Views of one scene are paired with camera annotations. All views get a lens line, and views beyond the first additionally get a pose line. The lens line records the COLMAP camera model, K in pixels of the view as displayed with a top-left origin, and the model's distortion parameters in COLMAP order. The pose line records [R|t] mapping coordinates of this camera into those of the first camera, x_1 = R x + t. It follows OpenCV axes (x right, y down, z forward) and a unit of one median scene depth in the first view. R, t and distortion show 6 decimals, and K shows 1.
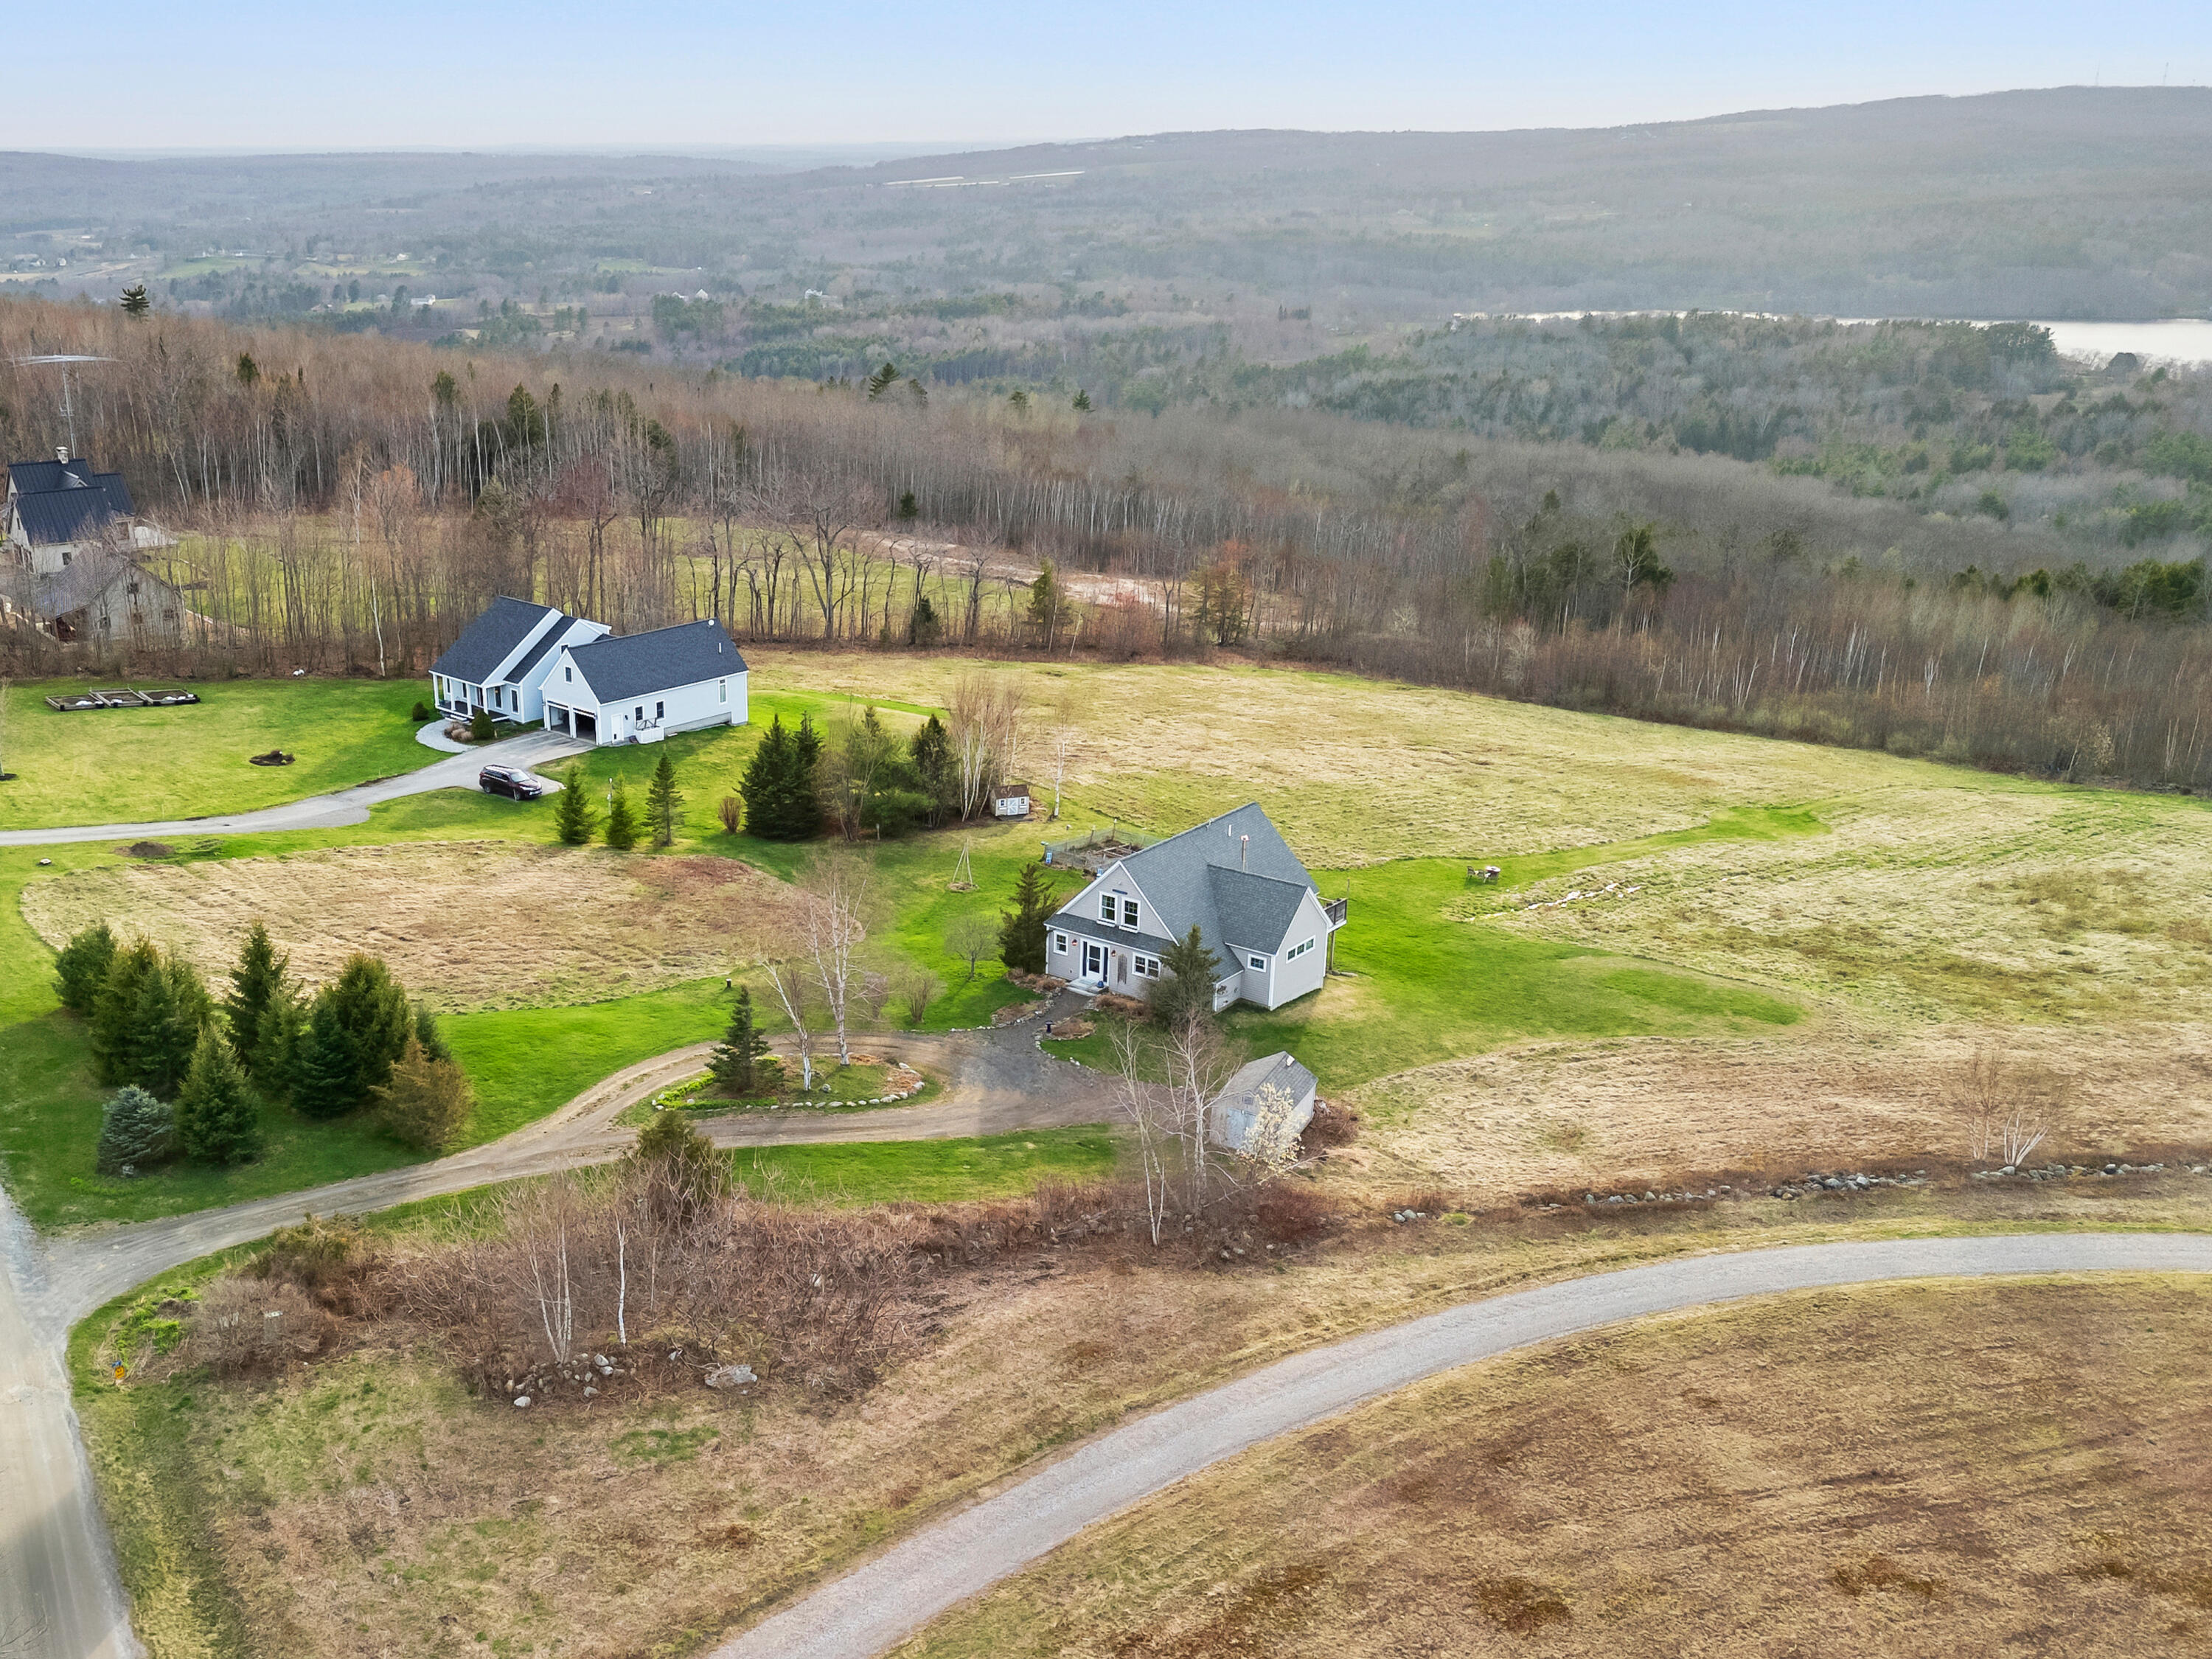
lens RADIAL K [[2083.2, 0, 819.9], [0, 2083.2, 935.7], [0, 0, 1]] dist [0.091421, -0.090670]
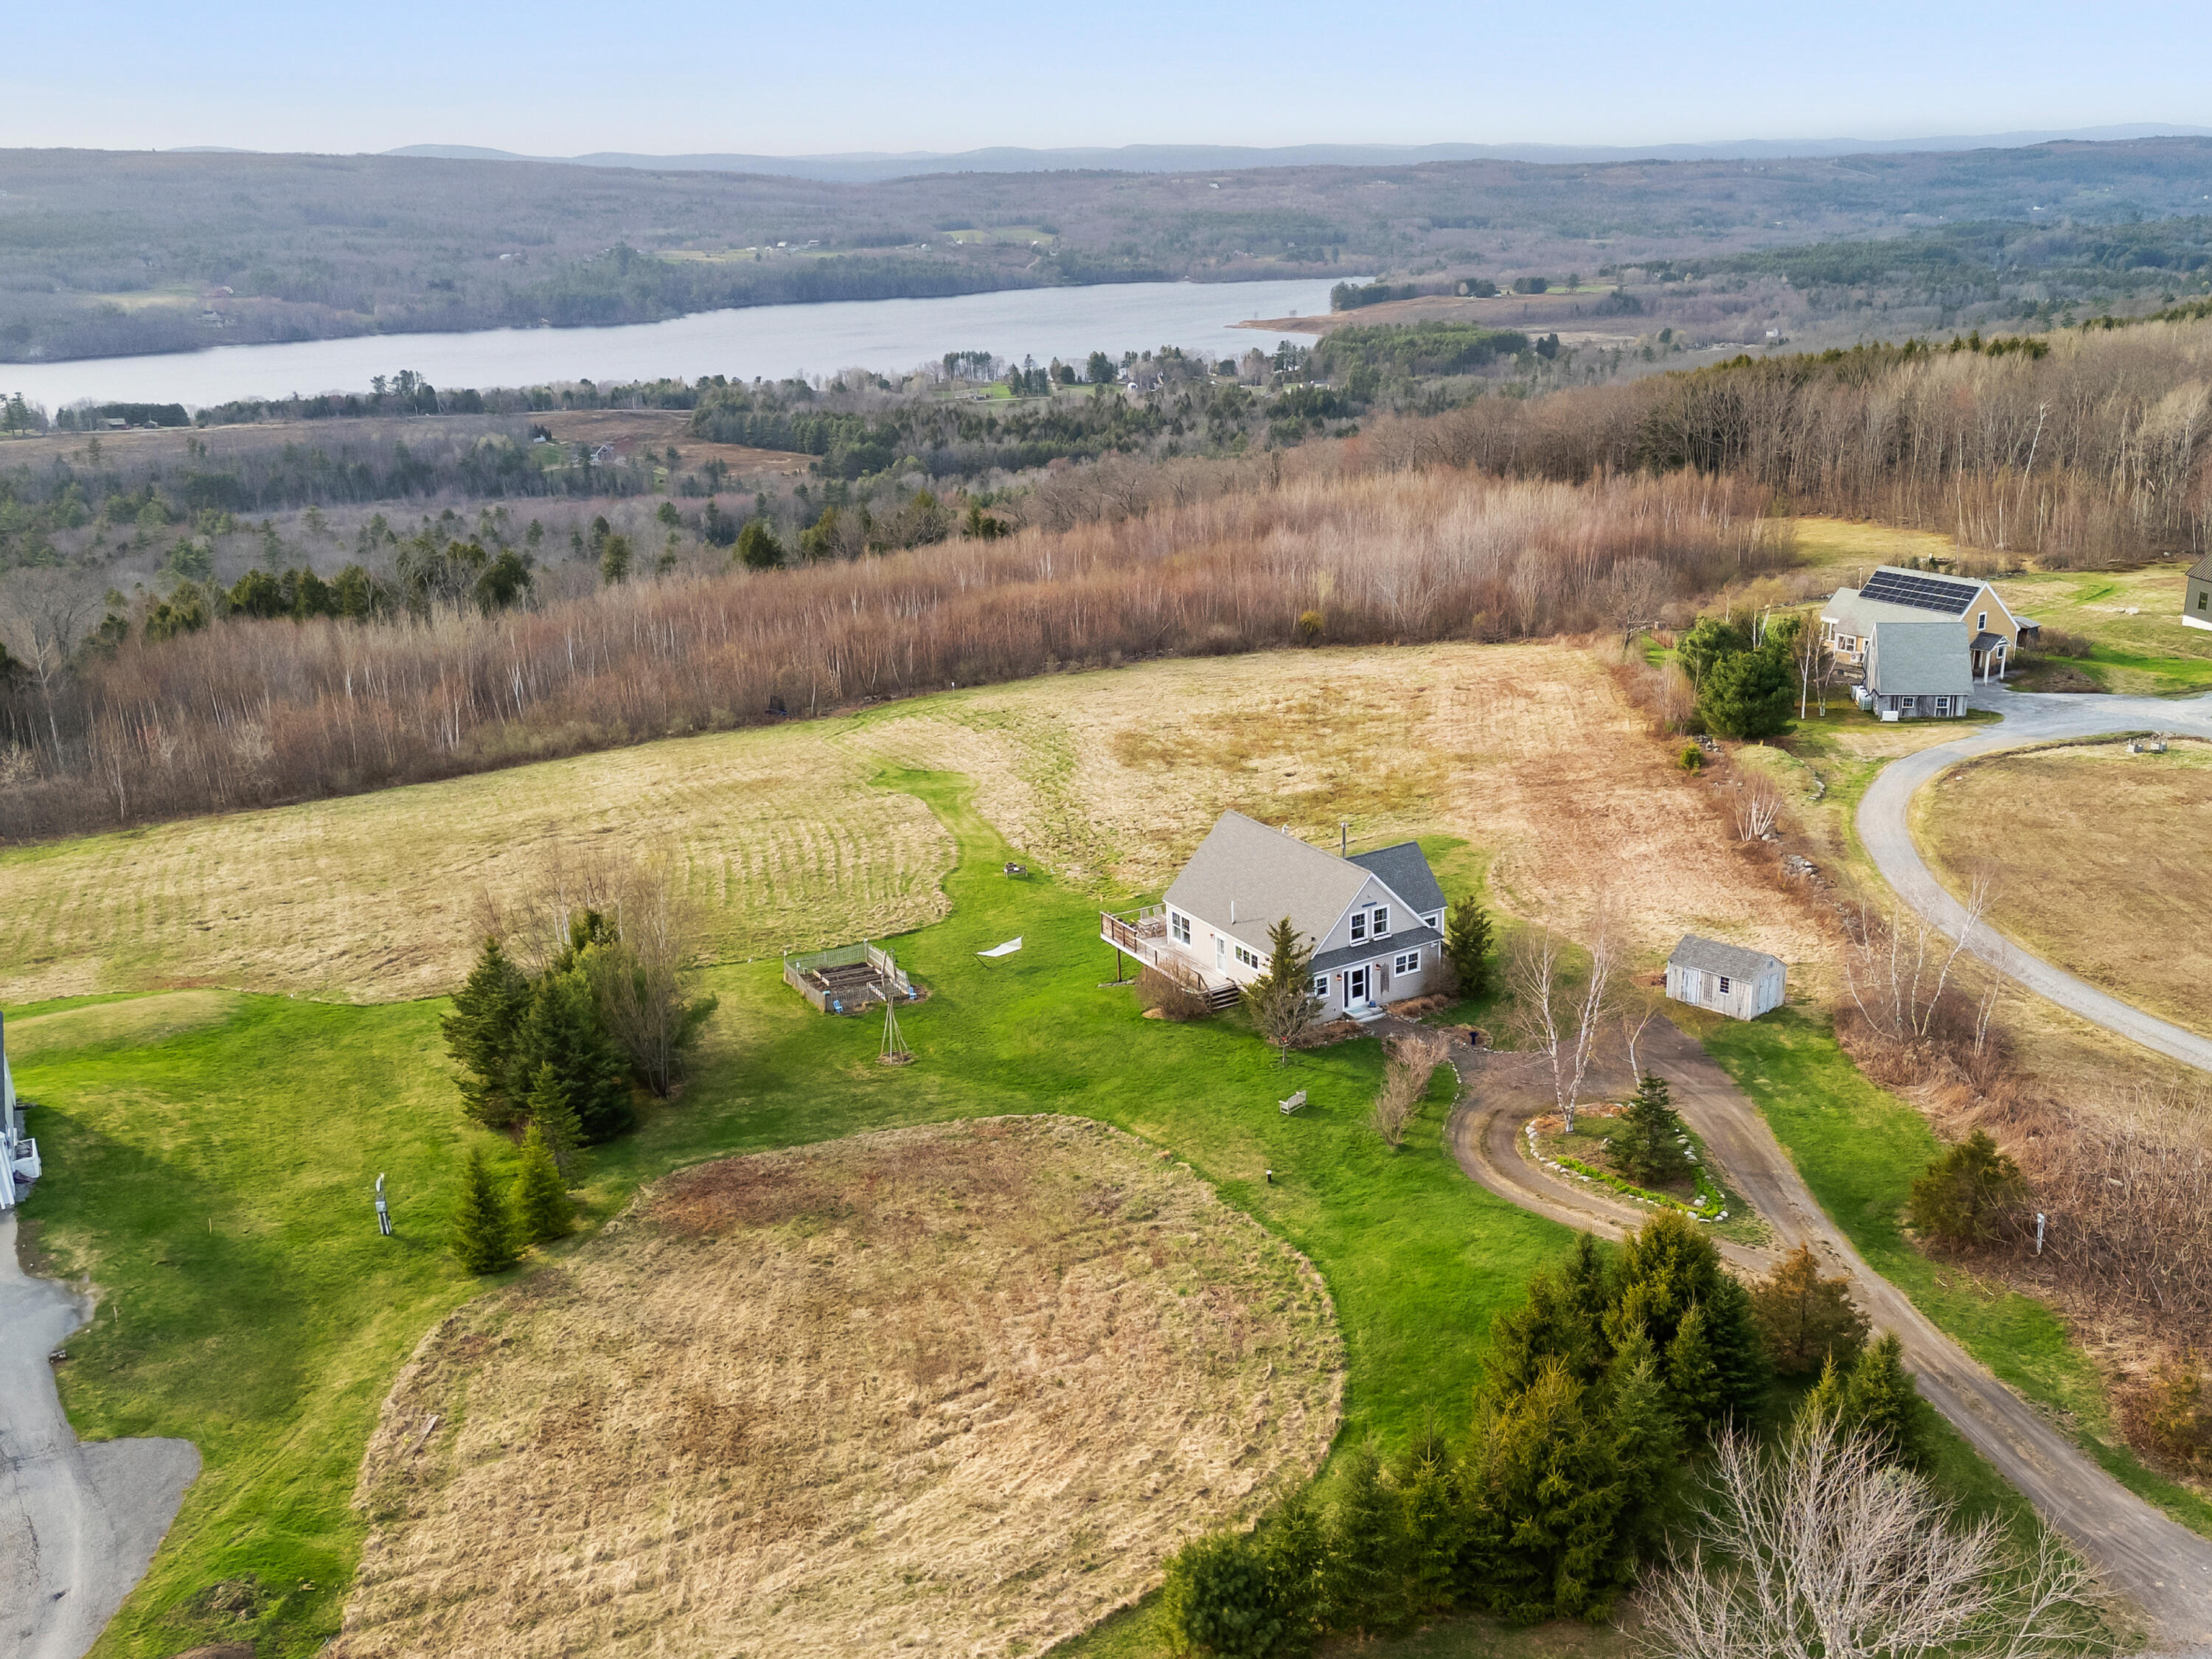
lens RADIAL K [[2073.5, 0, 1282.6], [0, 2073.5, 900.0], [0, 0, 1]] dist [0.096506, -0.093656]
pose [[0.236646, -0.317671, 0.918196, -0.732546], [0.351545, 0.909005, 0.223888, -0.247254], [-0.905767, 0.269805, 0.326788, 0.709859]]
